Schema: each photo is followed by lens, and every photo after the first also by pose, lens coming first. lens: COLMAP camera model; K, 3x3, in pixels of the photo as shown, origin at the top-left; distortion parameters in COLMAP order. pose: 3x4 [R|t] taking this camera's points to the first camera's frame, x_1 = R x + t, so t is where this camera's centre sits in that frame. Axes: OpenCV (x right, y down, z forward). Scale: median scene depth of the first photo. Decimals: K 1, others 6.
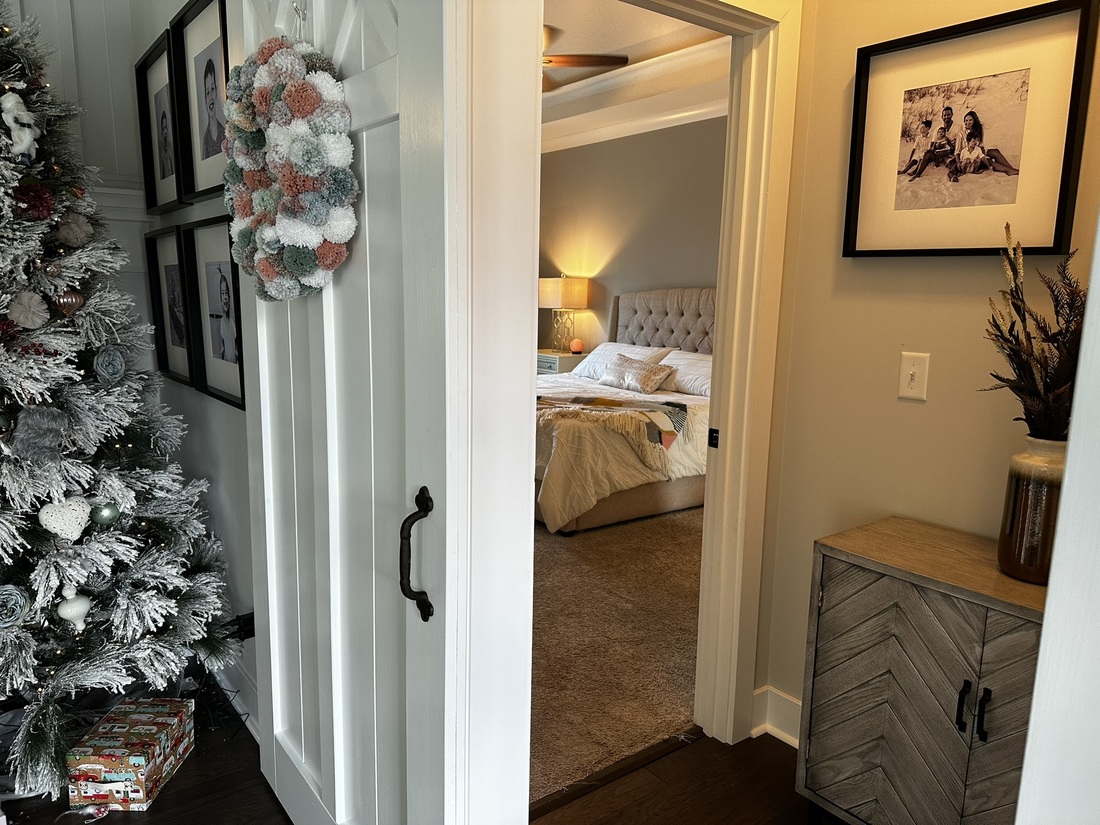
lens RADIAL K [[765.8, 0, 549.5], [0, 765.8, 413.5], [0, 0, 1]] dist [0.144972, -0.202775]
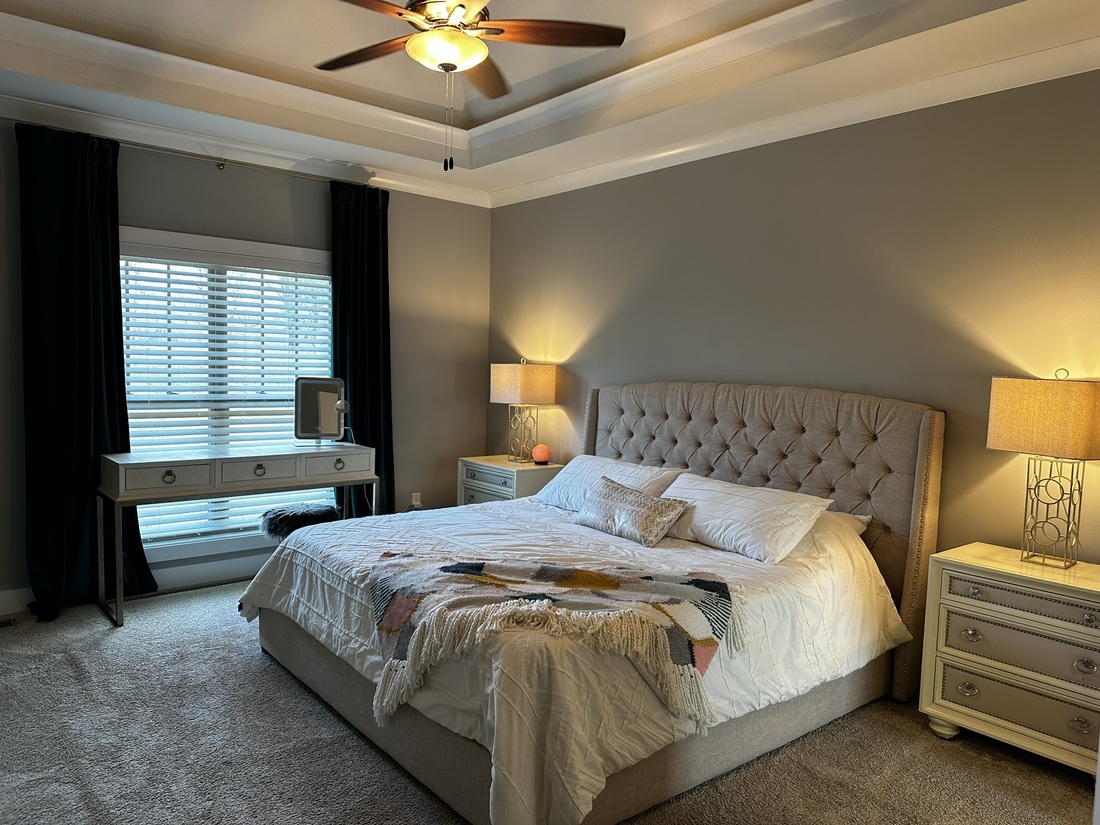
lens RADIAL K [[765.8, 0, 549.5], [0, 765.8, 413.5], [0, 0, 1]] dist [0.144972, -0.202775]
pose [[0.998765, 0.005532, 0.049371, 0.008156], [-0.000629, 0.995110, -0.098767, -0.067096], [-0.049676, 0.098614, 0.993885, 0.319145]]
